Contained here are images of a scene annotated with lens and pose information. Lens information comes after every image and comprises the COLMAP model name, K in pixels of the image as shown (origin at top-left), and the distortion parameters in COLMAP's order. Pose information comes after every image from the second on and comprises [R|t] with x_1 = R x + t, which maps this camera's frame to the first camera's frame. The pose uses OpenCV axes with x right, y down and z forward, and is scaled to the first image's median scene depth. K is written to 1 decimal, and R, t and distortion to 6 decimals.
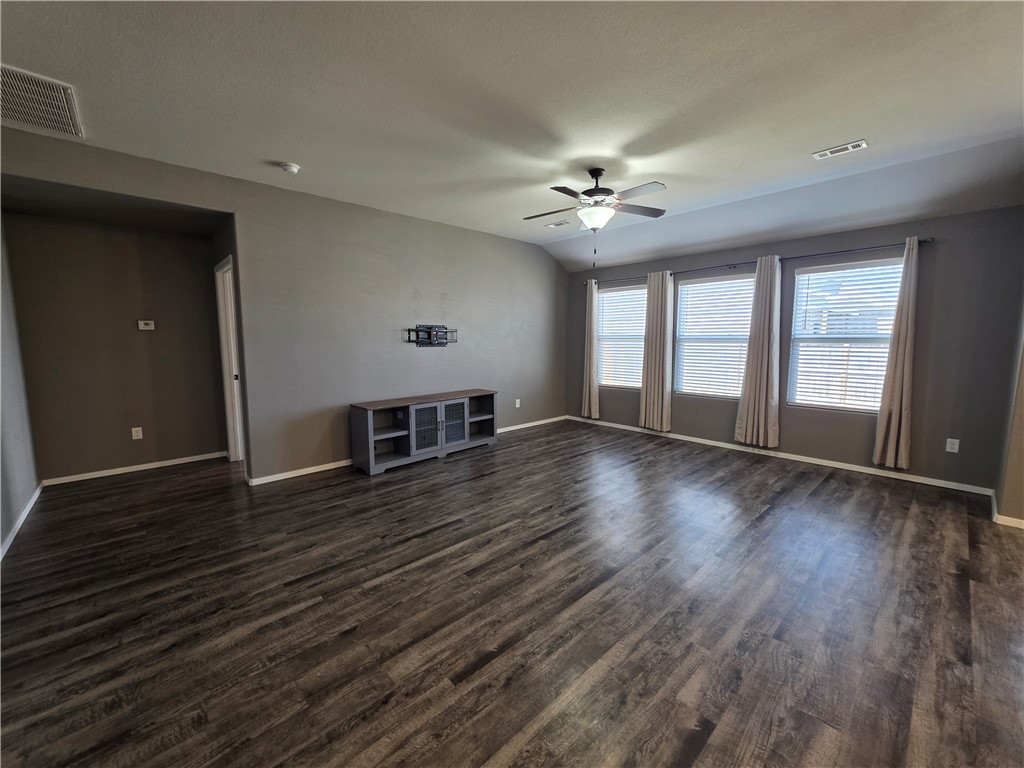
lens RADIAL K [[407.0, 0, 513.4], [0, 407.0, 380.4], [0, 0, 1]] dist [0.000405, 0.000026]
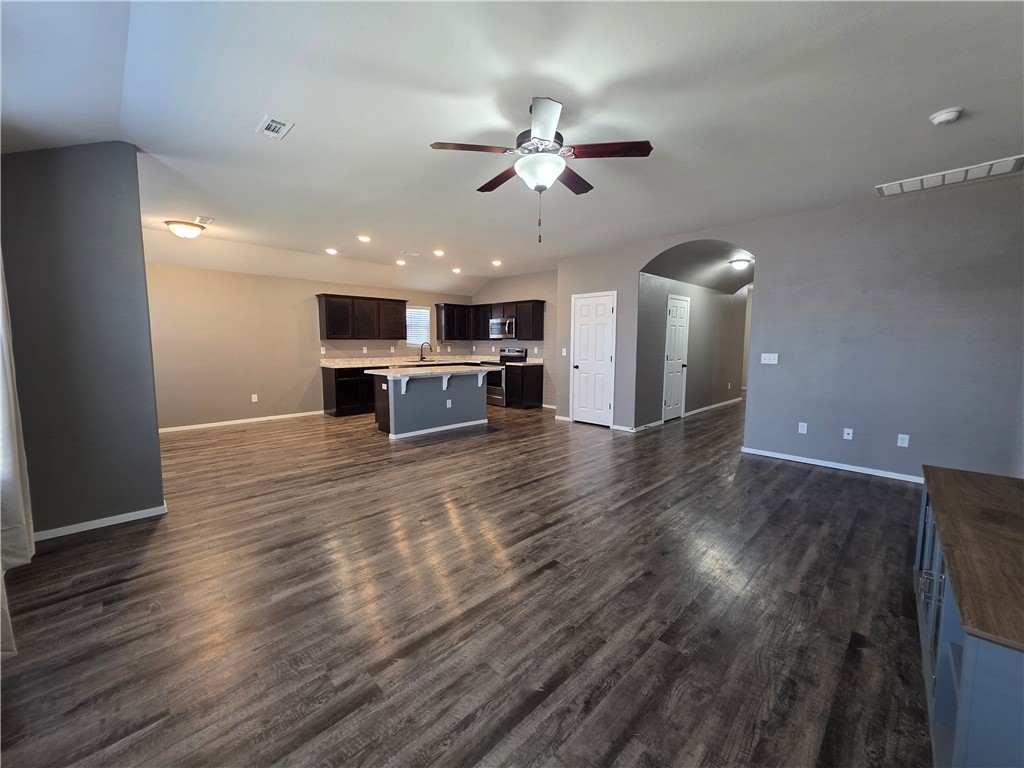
lens RADIAL K [[407.0, 0, 513.4], [0, 407.0, 380.4], [0, 0, 1]] dist [0.000405, 0.000026]
pose [[-0.999554, 0.003257, -0.029680, 0.204949], [-0.002745, 0.979795, 0.199987, -0.141755], [0.029732, 0.199979, -0.979349, 1.359855]]
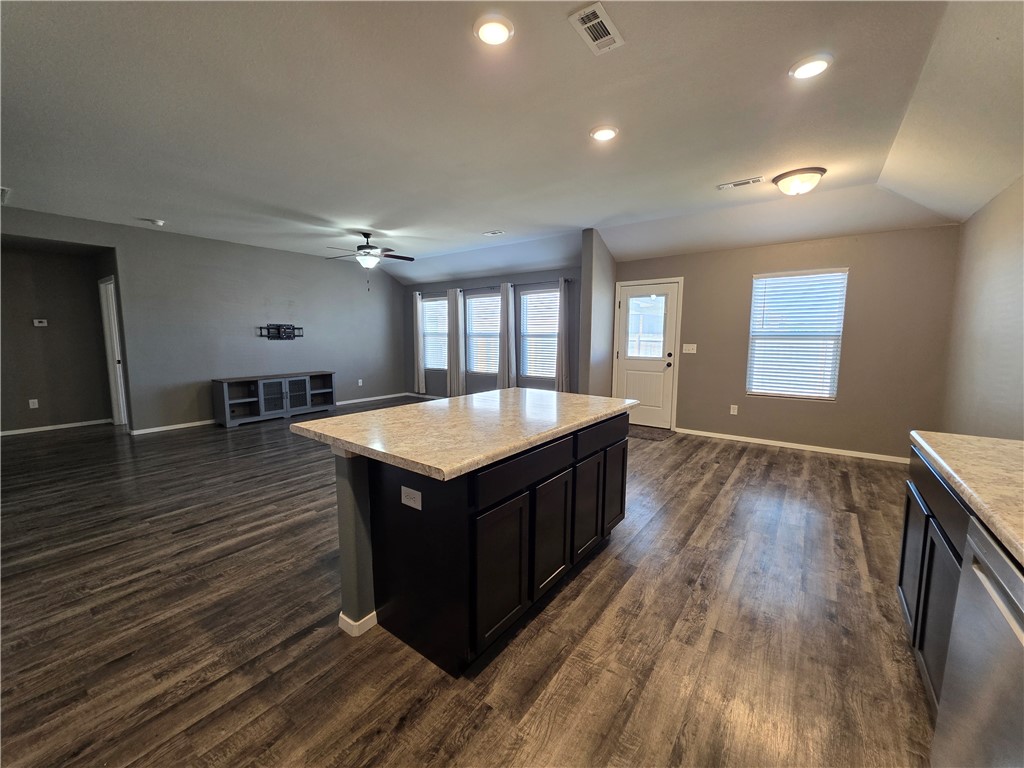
lens RADIAL K [[407.0, 0, 513.4], [0, 407.0, 380.4], [0, 0, 1]] dist [0.000405, 0.000026]
pose [[0.984122, -0.014660, 0.176887, 0.368640], [0.013395, 0.999876, 0.008339, 0.060247], [-0.176987, -0.005837, 0.984196, -0.563370]]
